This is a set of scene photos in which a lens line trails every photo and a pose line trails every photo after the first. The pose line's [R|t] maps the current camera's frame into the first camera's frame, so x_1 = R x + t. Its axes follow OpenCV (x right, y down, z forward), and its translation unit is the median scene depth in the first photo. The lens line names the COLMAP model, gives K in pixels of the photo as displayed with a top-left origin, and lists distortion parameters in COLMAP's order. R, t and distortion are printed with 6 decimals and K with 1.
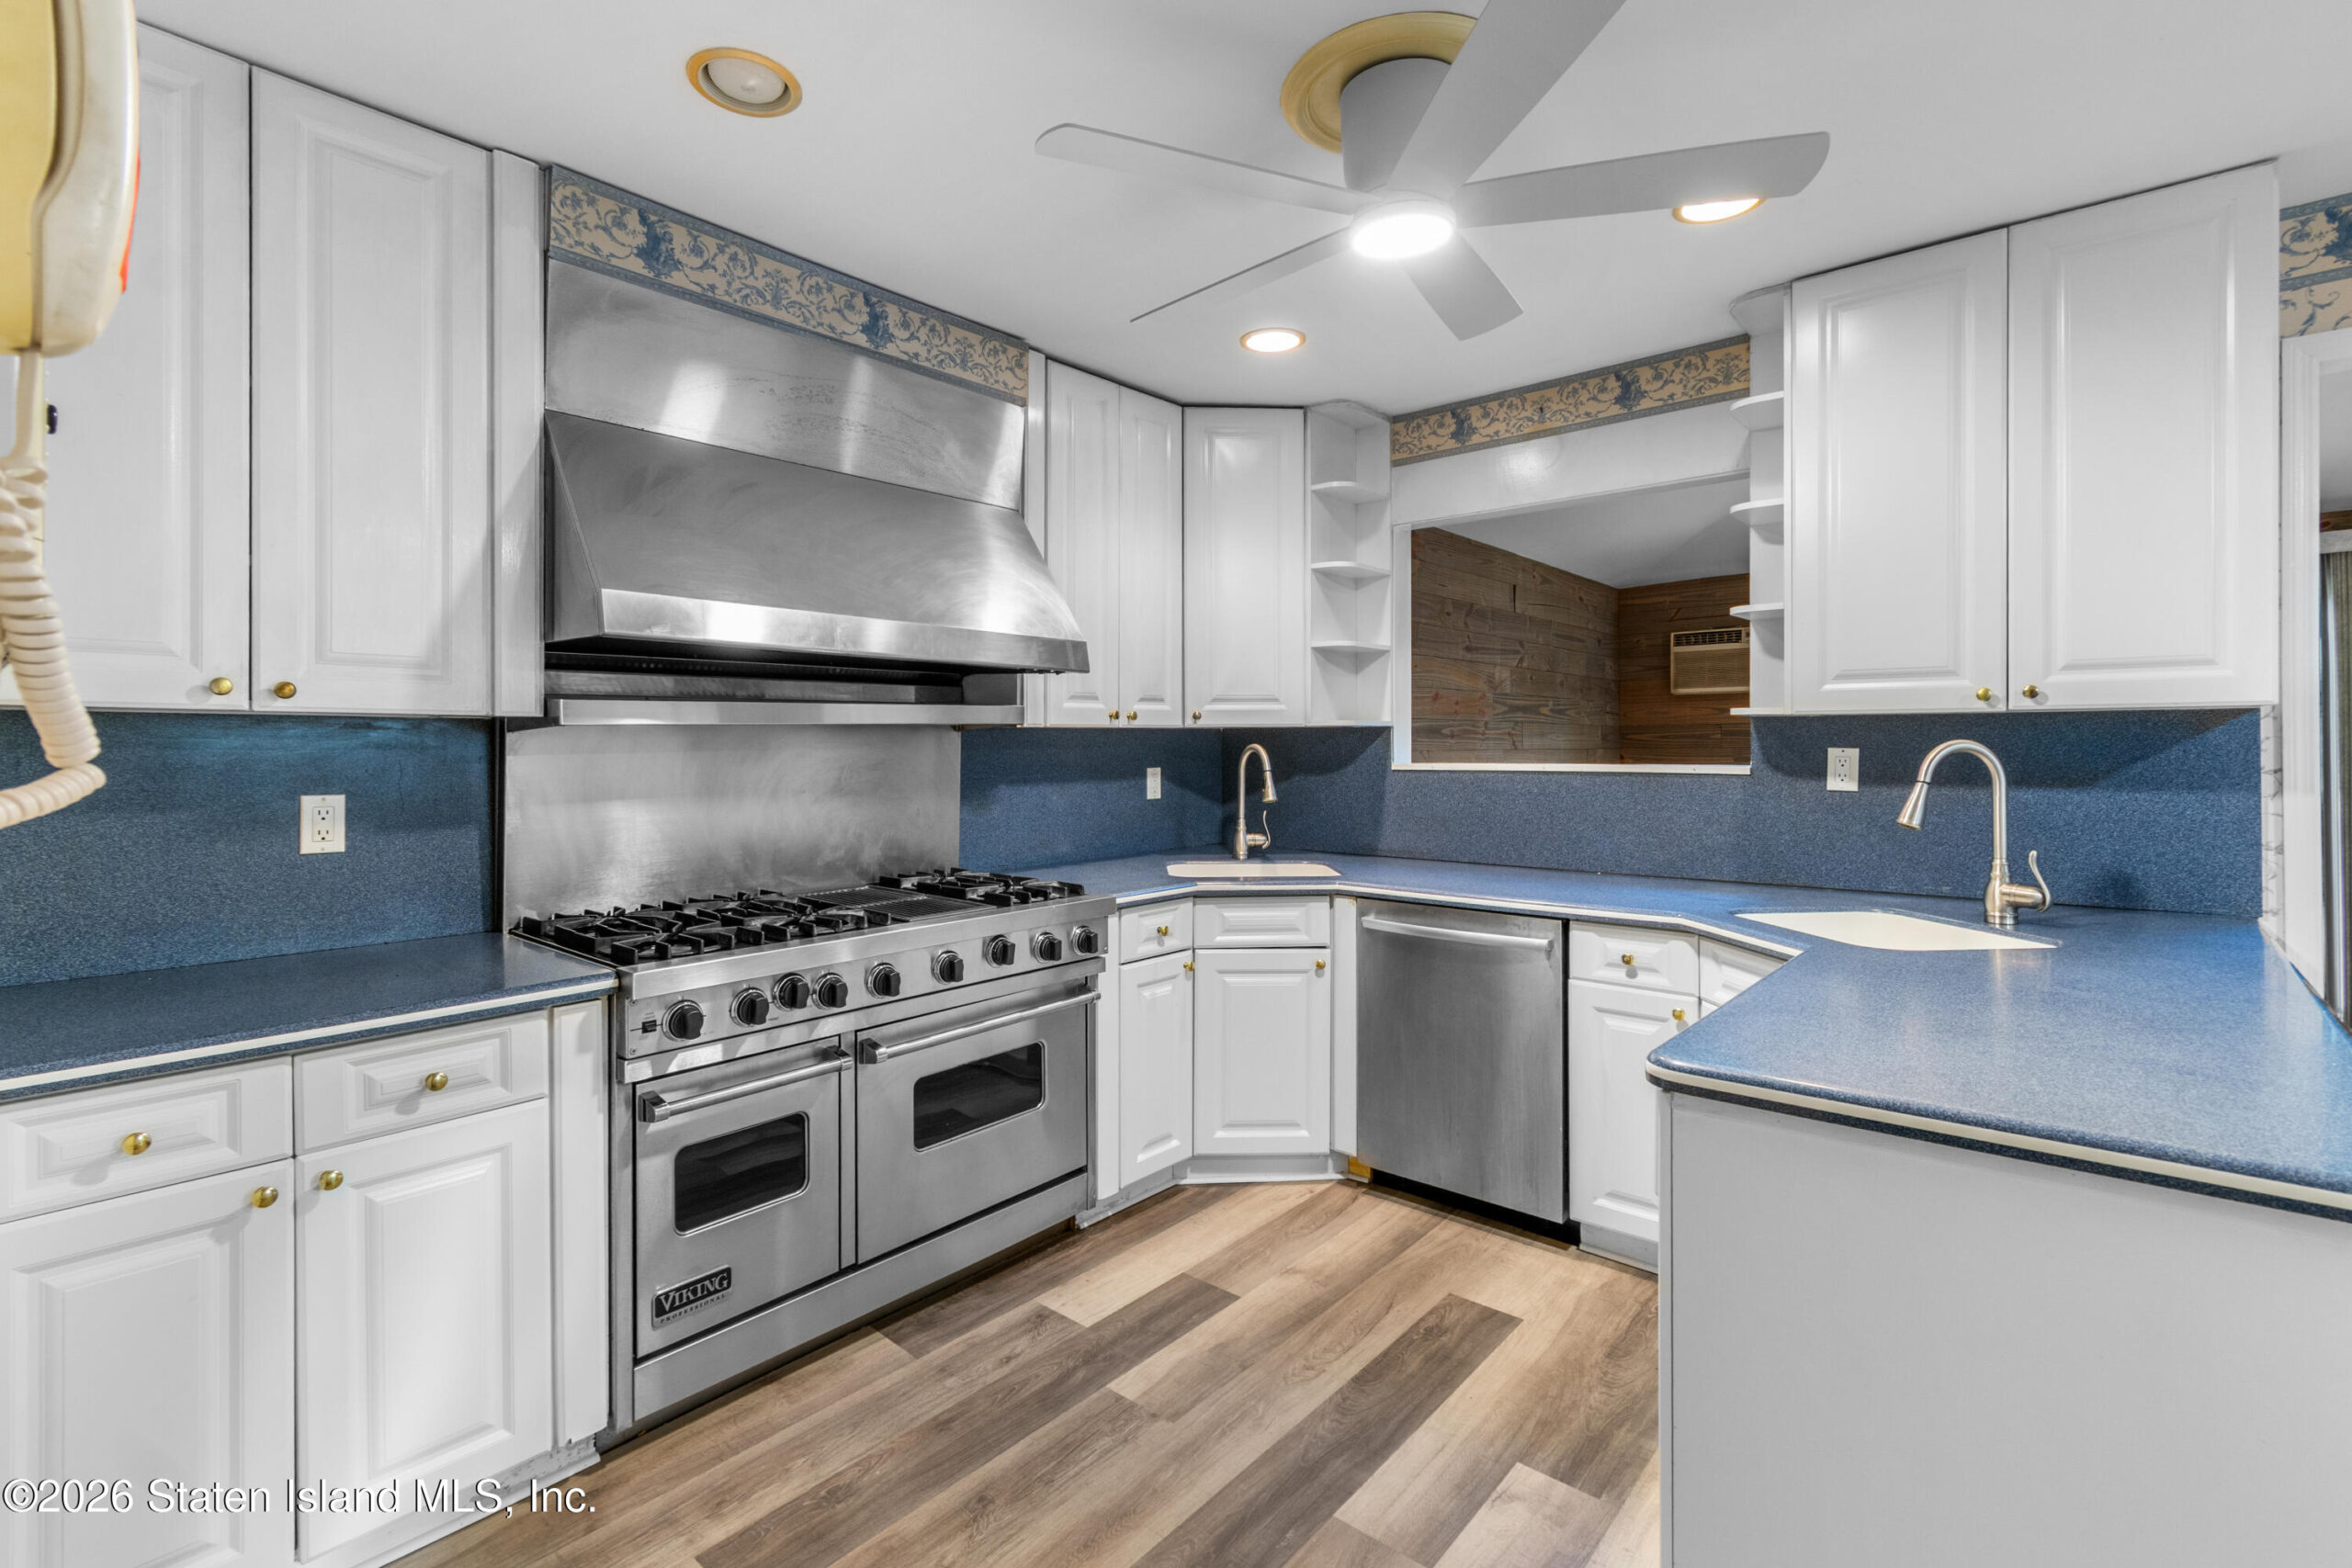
lens RADIAL K [[1056.2, 0, 1242.1], [0, 1056.2, 738.0], [0, 0, 1]] dist [0.002891, -0.001595]
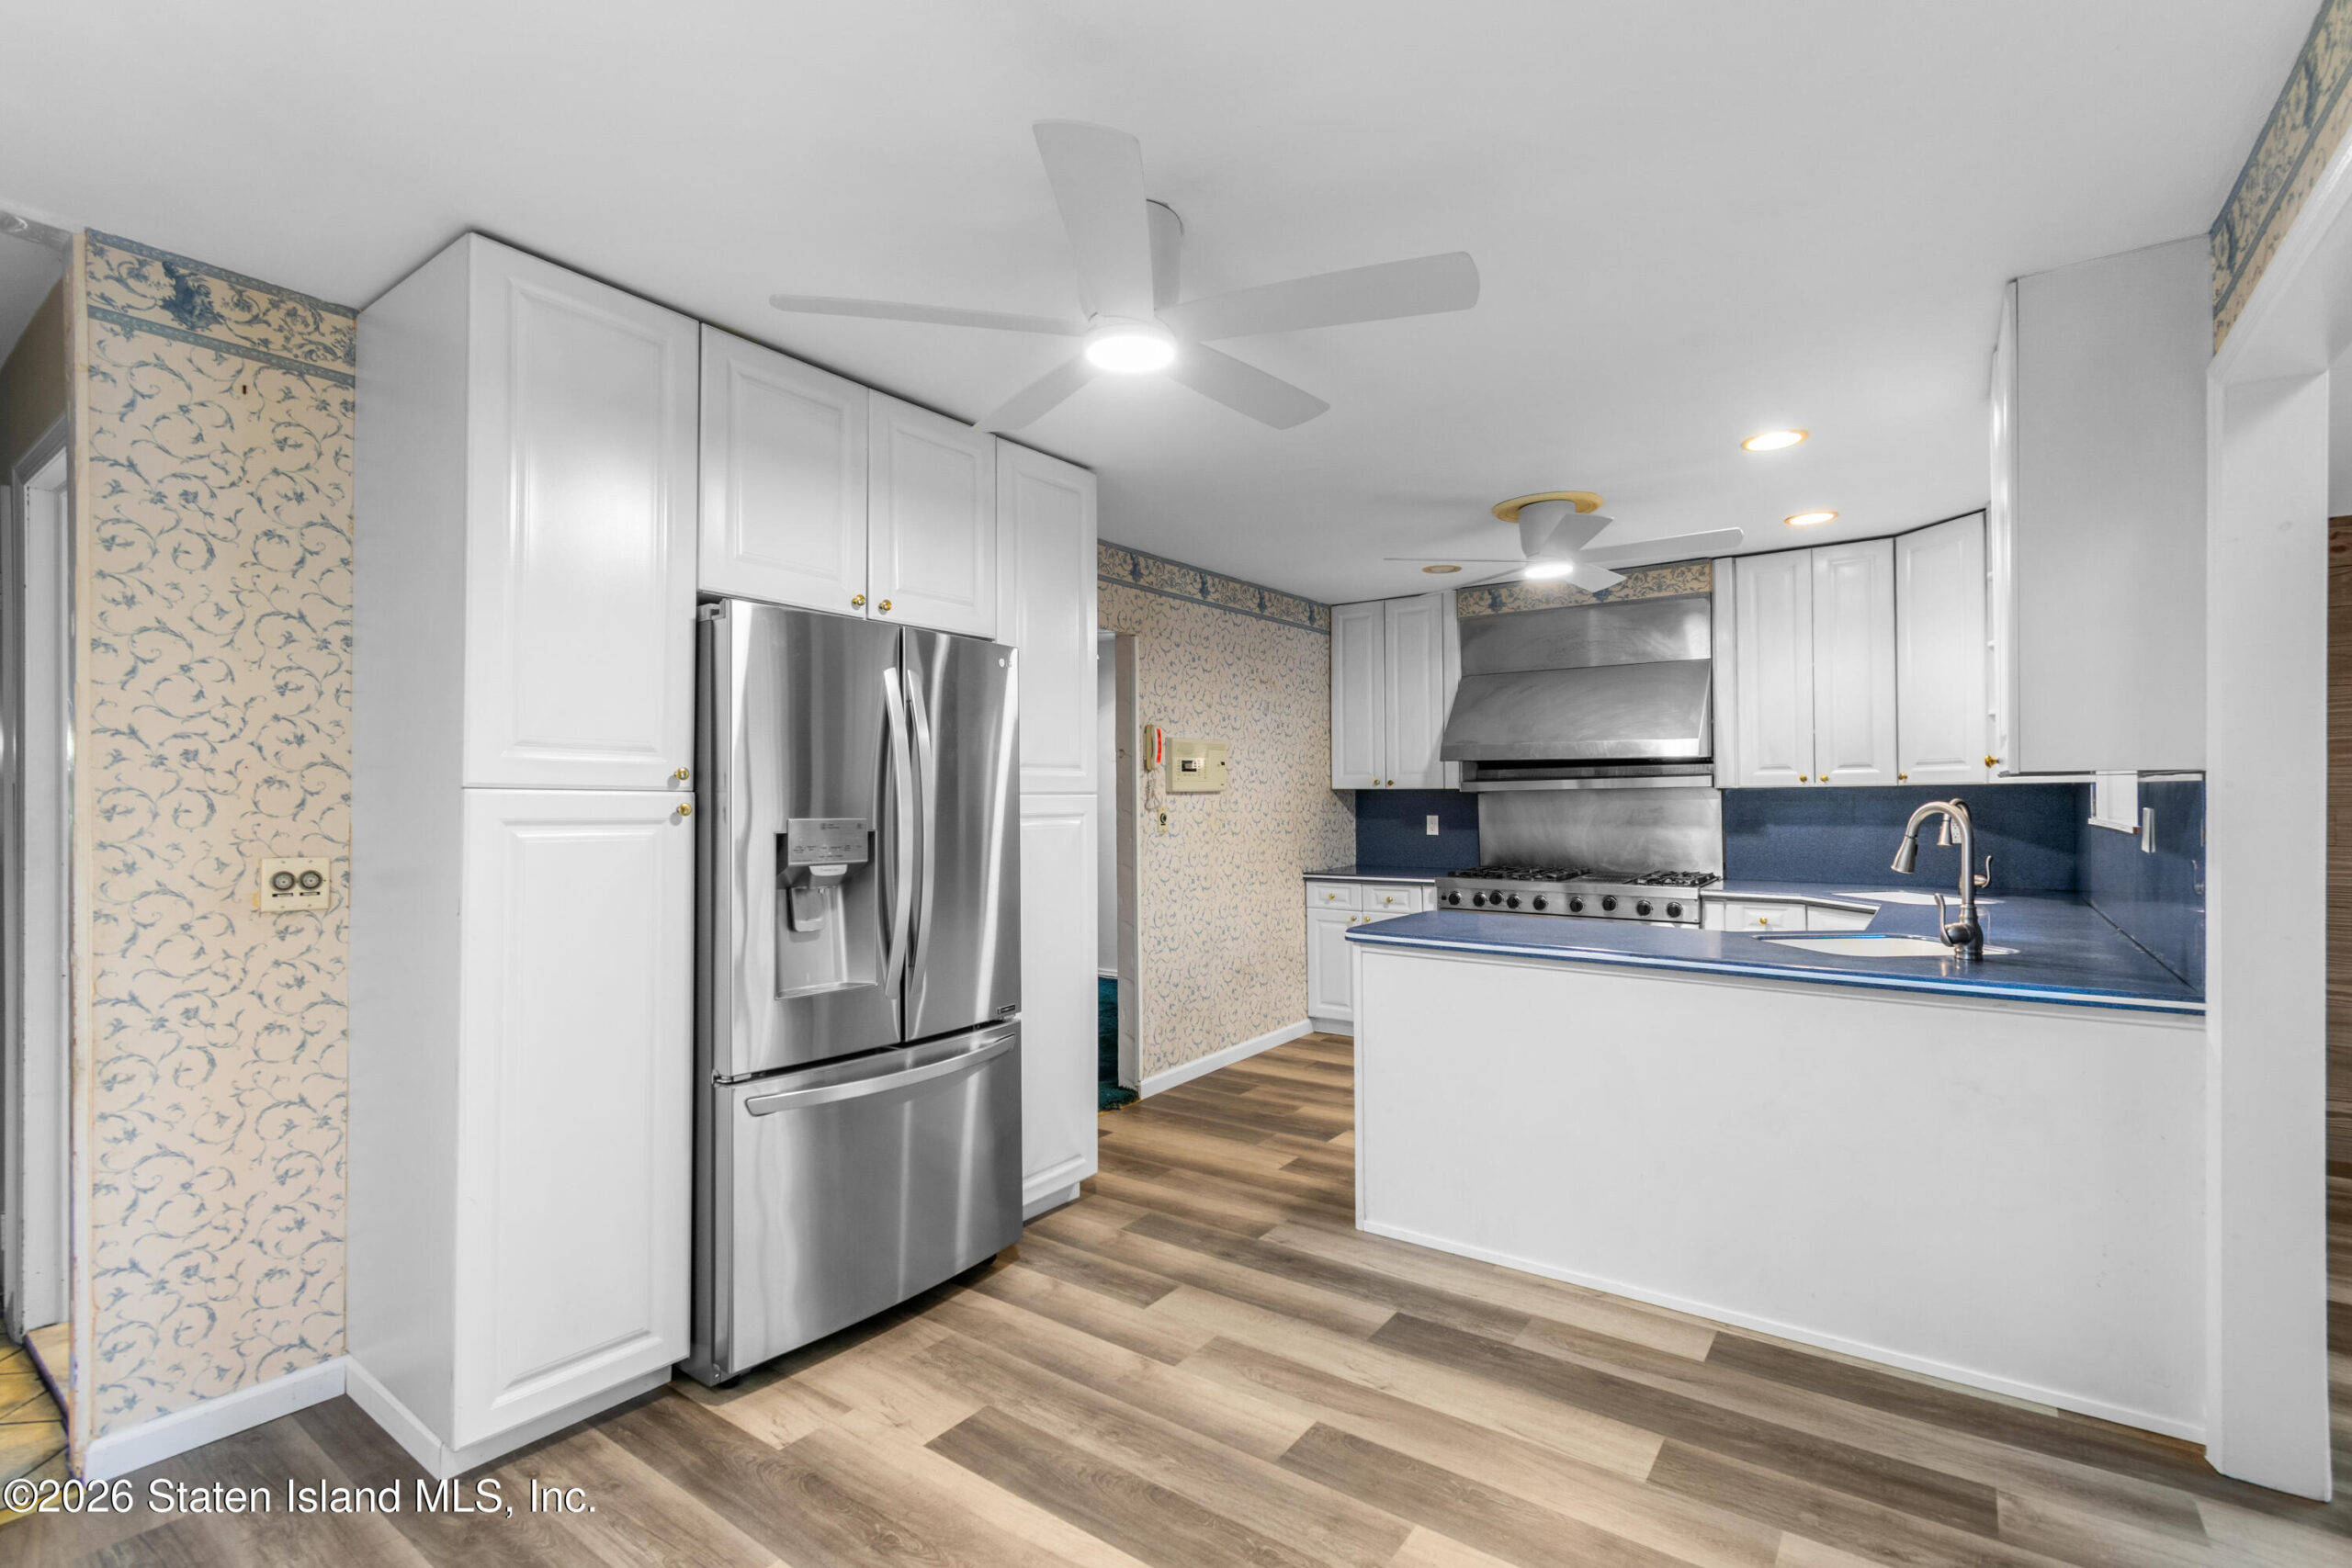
lens RADIAL K [[1056.2, 0, 1173.2], [0, 1056.2, 790.1], [0, 0, 1]] dist [0.002891, -0.001595]
pose [[0.094198, 0.000640, -0.995553, 1.822356], [0.016252, 0.999866, 0.002180, -0.033415], [0.995421, -0.016385, 0.094175, -0.005160]]
